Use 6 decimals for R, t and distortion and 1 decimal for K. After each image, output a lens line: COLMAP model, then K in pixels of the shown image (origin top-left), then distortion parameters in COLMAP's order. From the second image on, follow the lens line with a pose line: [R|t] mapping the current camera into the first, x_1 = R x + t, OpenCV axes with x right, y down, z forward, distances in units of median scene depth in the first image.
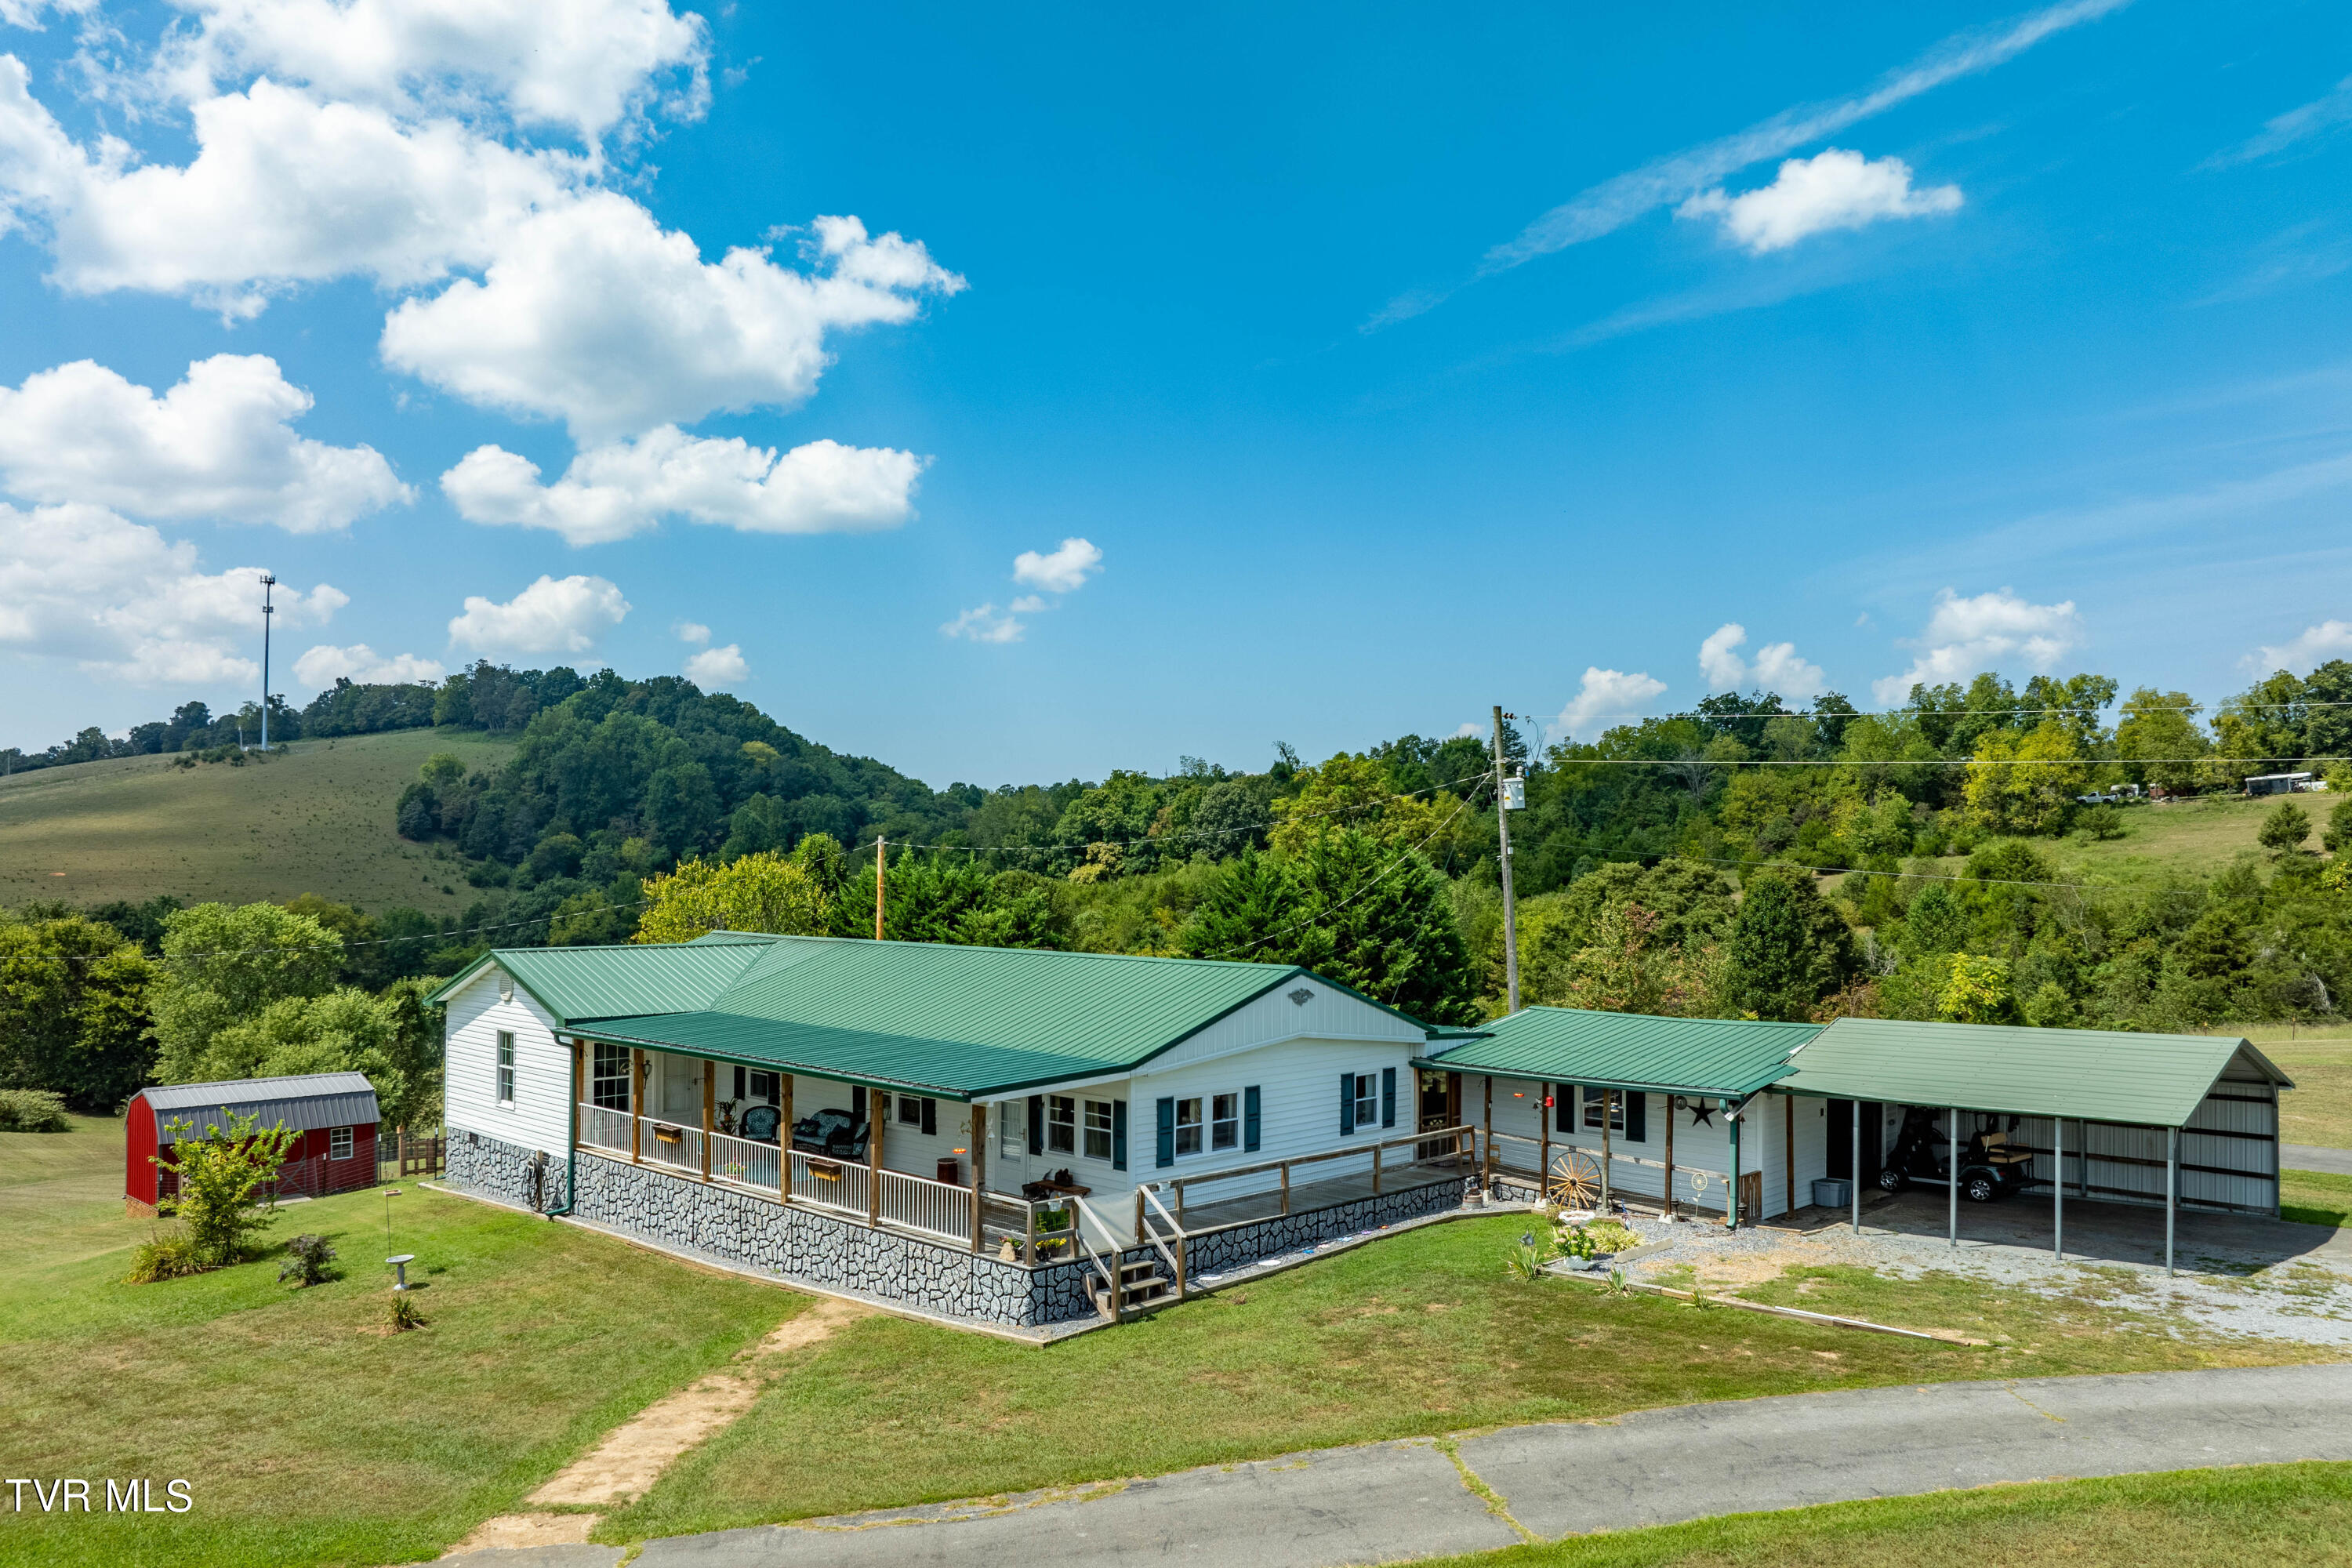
lens RADIAL K [[1749.6, 0, 1215.4], [0, 1749.6, 818.9], [0, 0, 1]] dist [-0.040972, 0.001970]
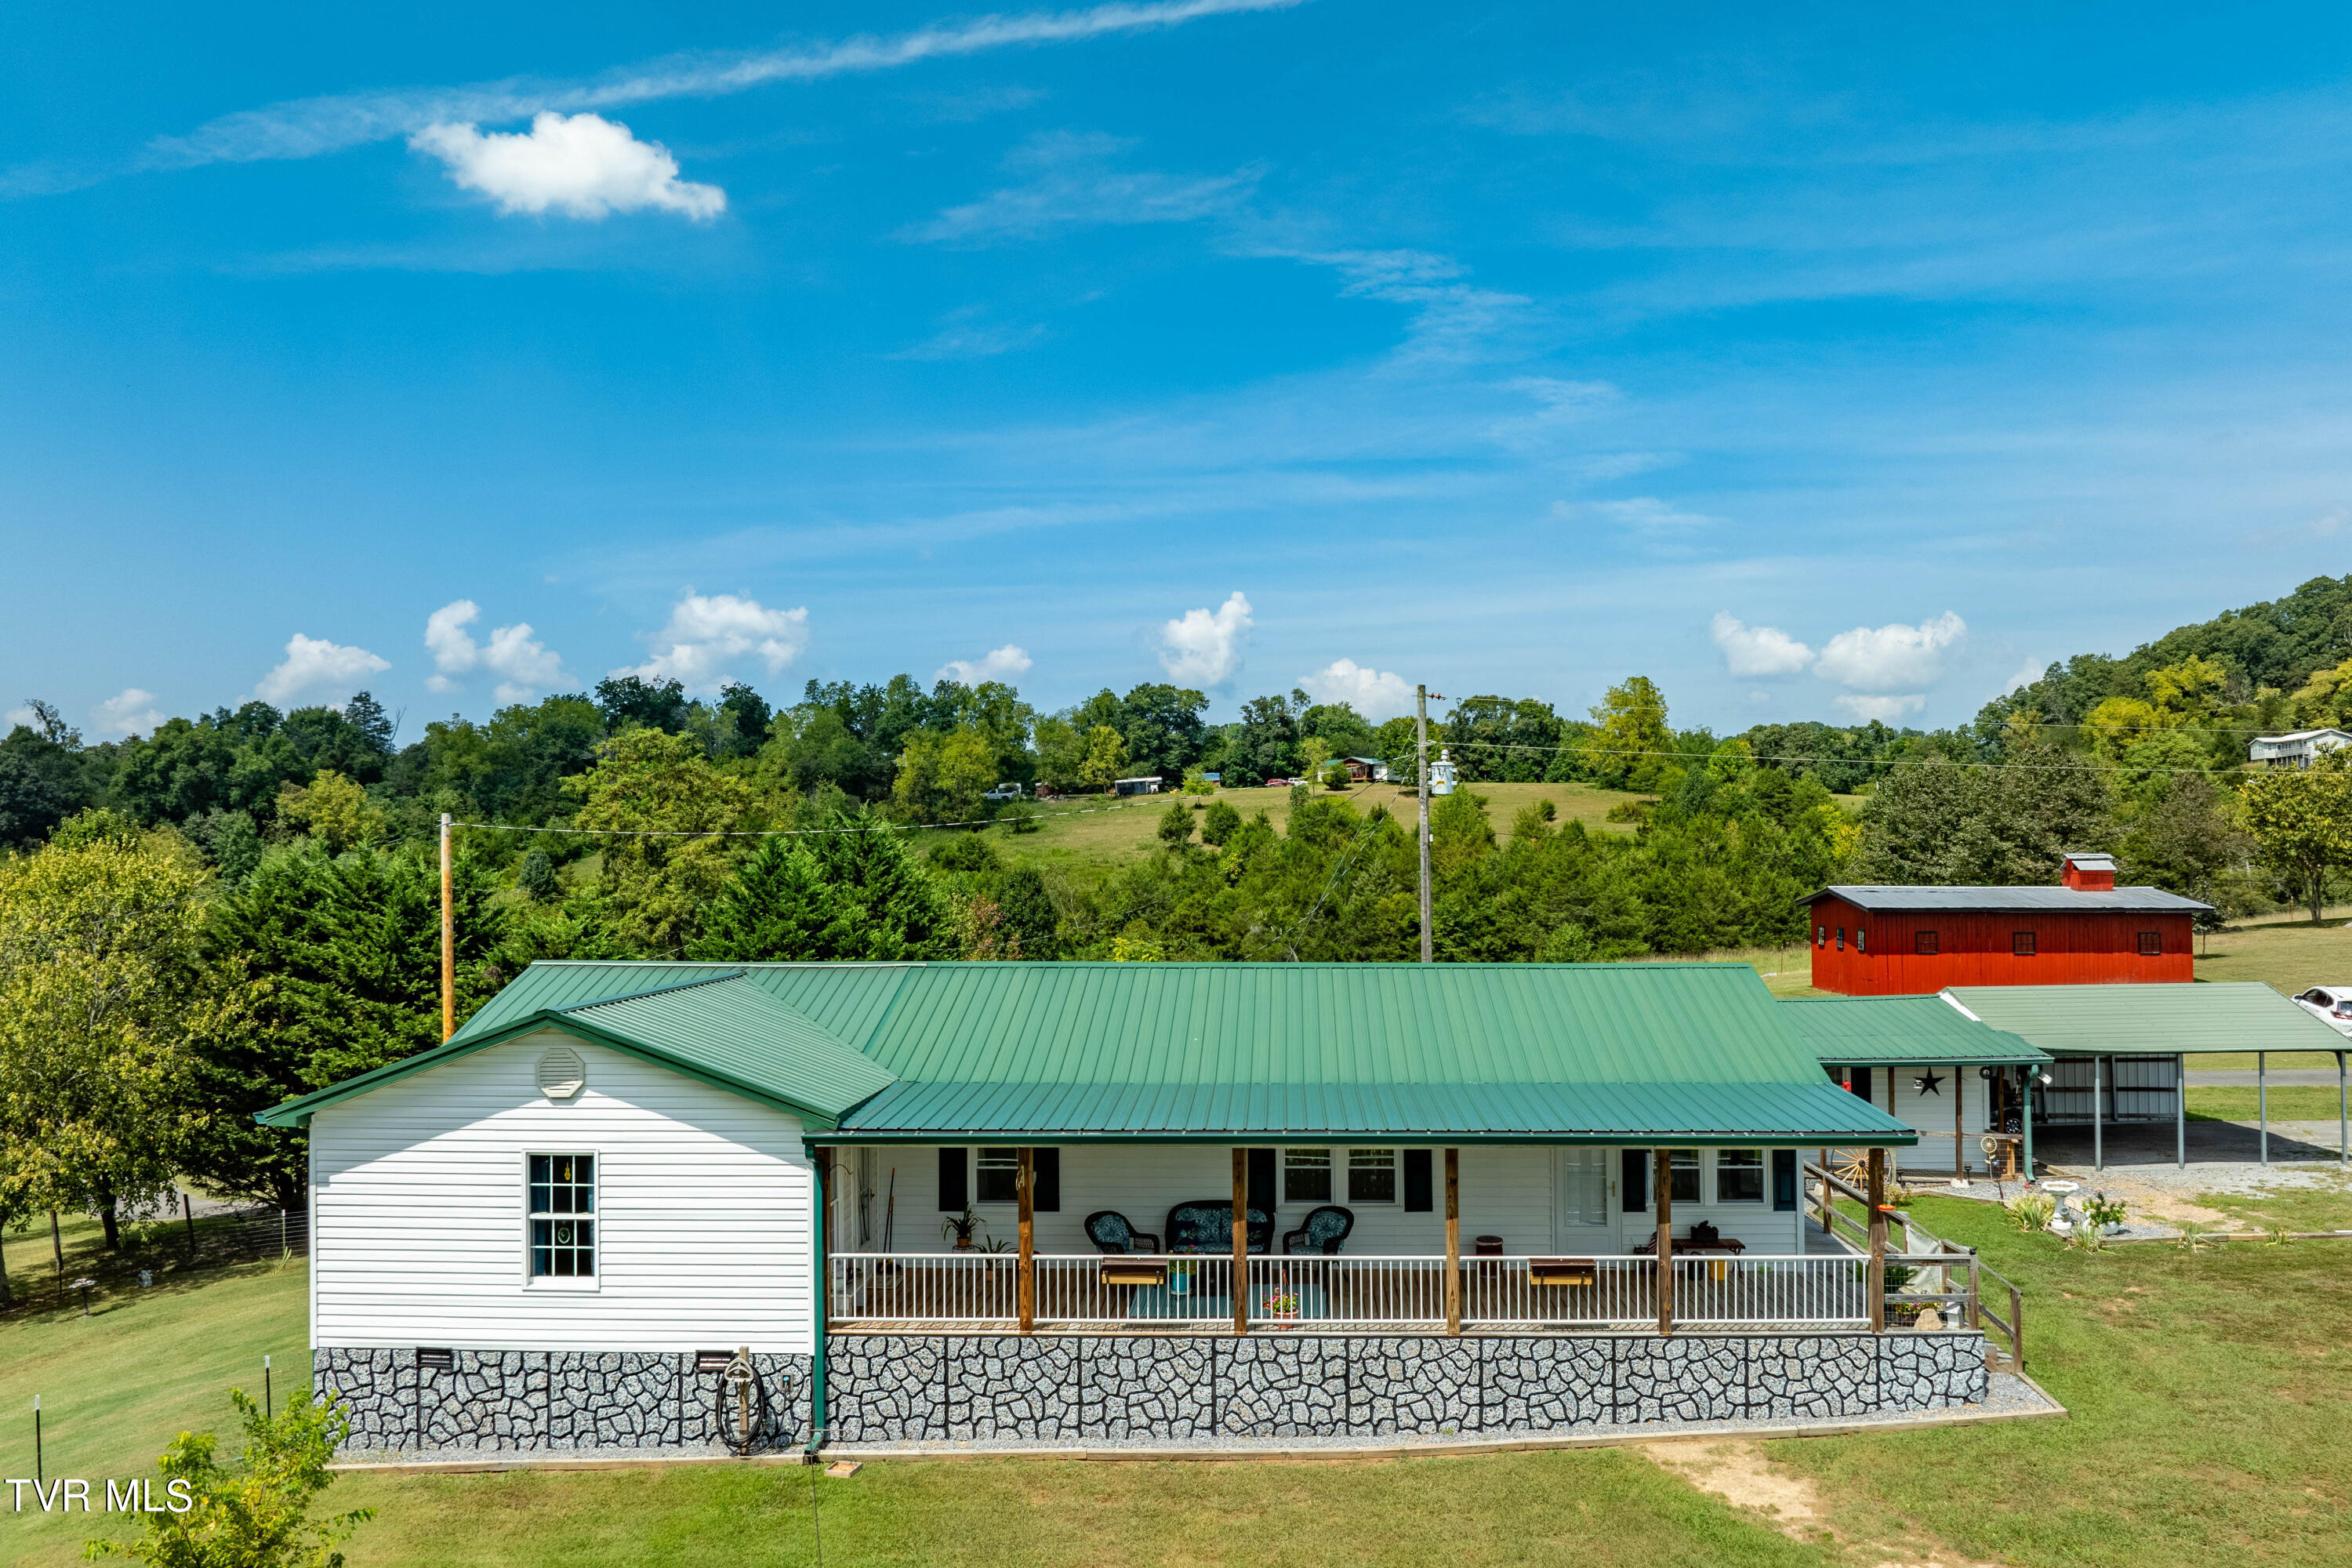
lens RADIAL K [[1749.6, 0, 1181.3], [0, 1749.6, 779.1], [0, 0, 1]] dist [-0.040972, 0.001970]
pose [[0.714223, 0.028328, 0.699345, -0.173353], [-0.015429, 0.999575, -0.024732, 0.003222], [-0.699748, 0.006874, 0.714357, 0.120172]]
